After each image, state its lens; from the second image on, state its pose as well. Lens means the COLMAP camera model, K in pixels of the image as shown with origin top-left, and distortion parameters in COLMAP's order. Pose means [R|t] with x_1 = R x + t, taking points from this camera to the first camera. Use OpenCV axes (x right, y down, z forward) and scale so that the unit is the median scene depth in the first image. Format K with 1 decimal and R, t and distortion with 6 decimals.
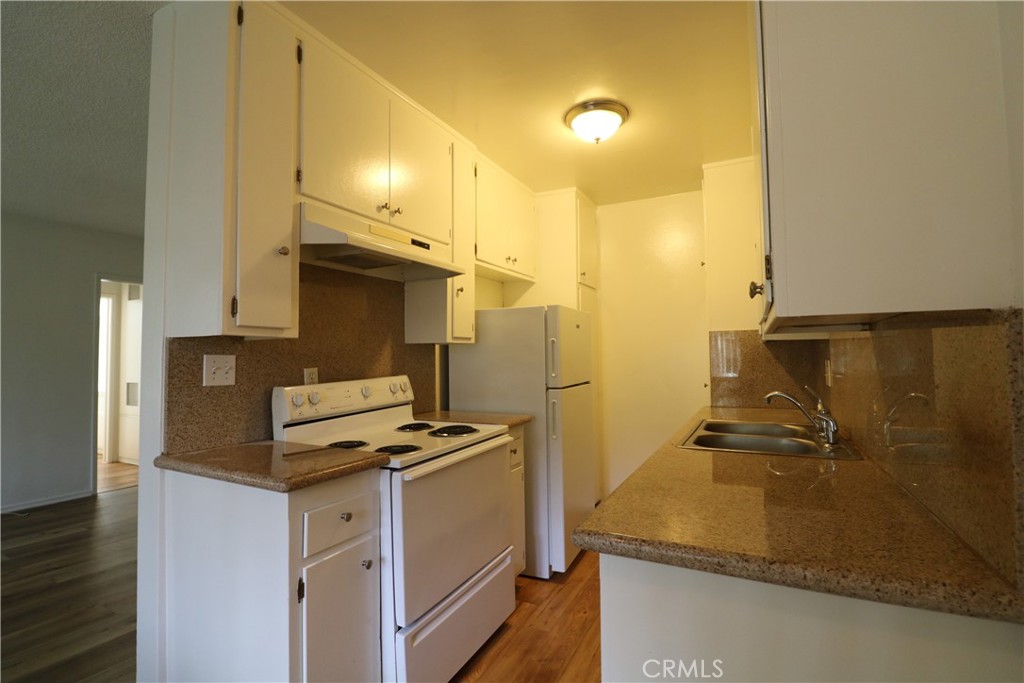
lens RADIAL K [[476.6, 0, 517.0], [0, 476.6, 340.5], [0, 0, 1]] dist [0.002975, -0.015190]
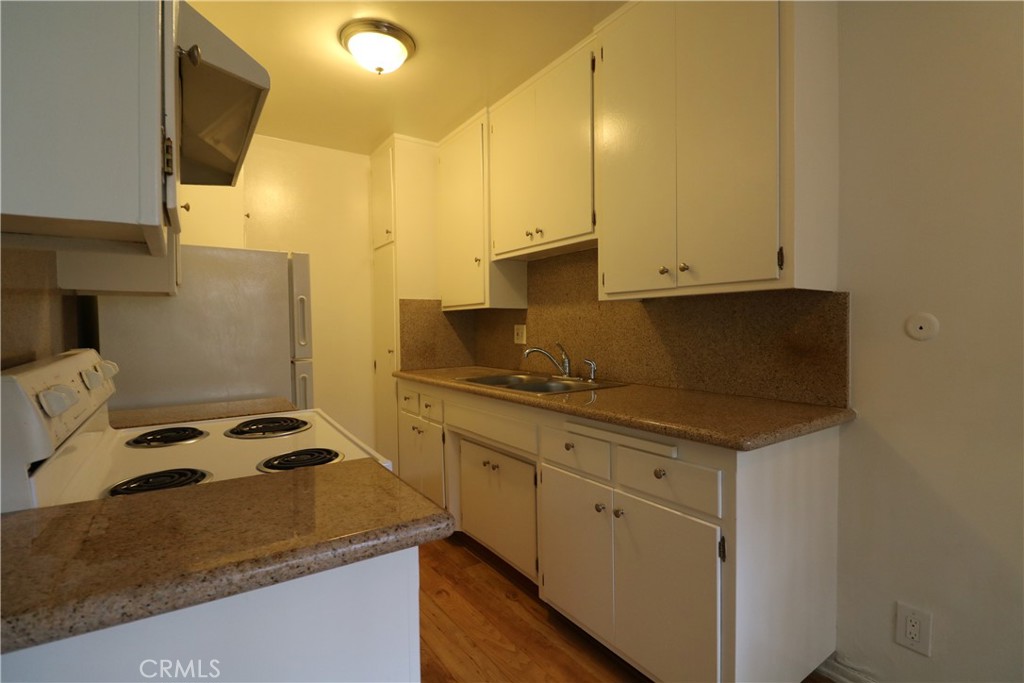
lens RADIAL K [[476.6, 0, 517.0], [0, 476.6, 340.5], [0, 0, 1]] dist [0.002975, -0.015190]
pose [[0.476778, -0.020654, 0.878781, -0.446090], [-0.023993, 0.999046, 0.036498, 0.031395], [-0.878696, -0.038486, 0.475828, 0.318485]]
